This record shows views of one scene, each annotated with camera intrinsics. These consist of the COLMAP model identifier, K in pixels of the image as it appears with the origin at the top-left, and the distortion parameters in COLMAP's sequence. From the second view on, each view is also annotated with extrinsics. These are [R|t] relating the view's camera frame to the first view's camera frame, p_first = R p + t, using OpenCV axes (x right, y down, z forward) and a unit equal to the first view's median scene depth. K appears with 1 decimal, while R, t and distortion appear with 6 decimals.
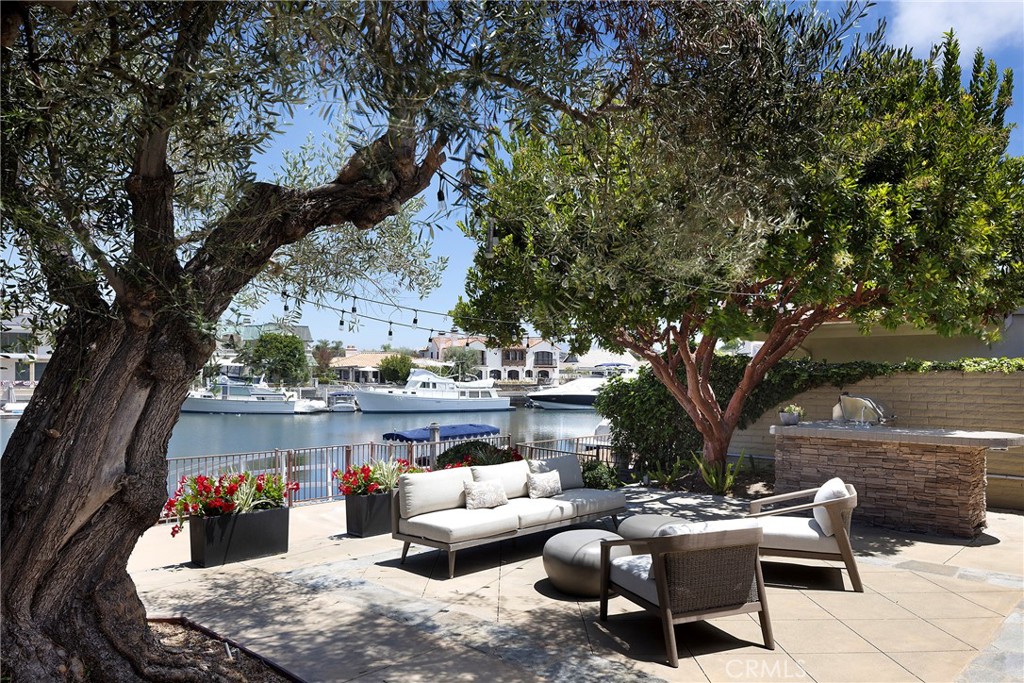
lens RADIAL K [[716.0, 0, 513.3], [0, 716.0, 378.4], [0, 0, 1]] dist [-0.001979, 0.001415]
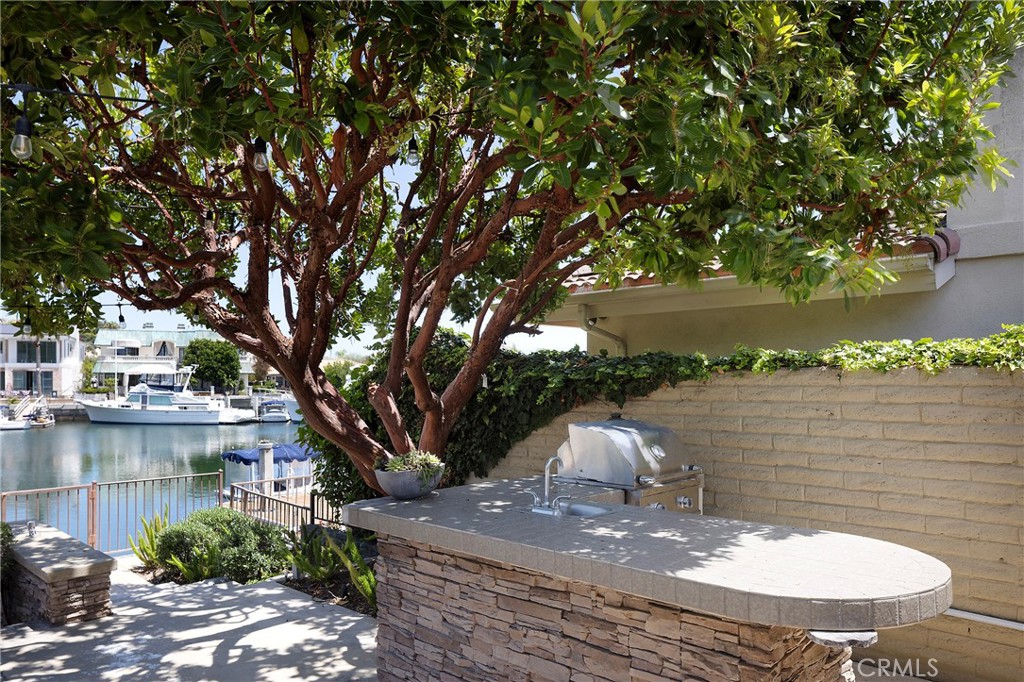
lens RADIAL K [[725.0, 0, 480.8], [0, 725.0, 375.1], [0, 0, 1]] dist [-0.001481, 0.000114]
pose [[0.999948, -0.006239, -0.008128, 0.375429], [0.006130, 0.999893, -0.013306, -0.001395], [0.008210, 0.013255, 0.999878, 0.496063]]
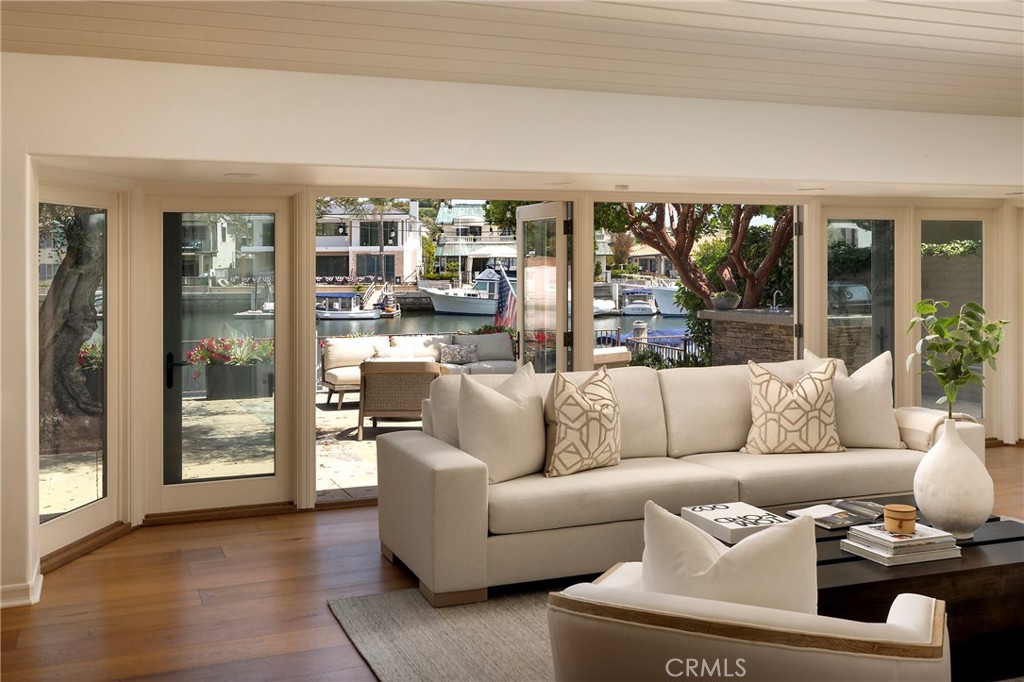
lens RADIAL K [[1019.2, 0, 512.0], [0, 1019.2, 341.0], [0, 0, 1]] dist [0.008239, 0.003412]
pose [[0.919499, 0.017313, -0.392711, 0.591222], [0.009673, 0.997731, 0.066635, 0.008121], [0.392974, -0.065069, 0.917245, -0.406292]]
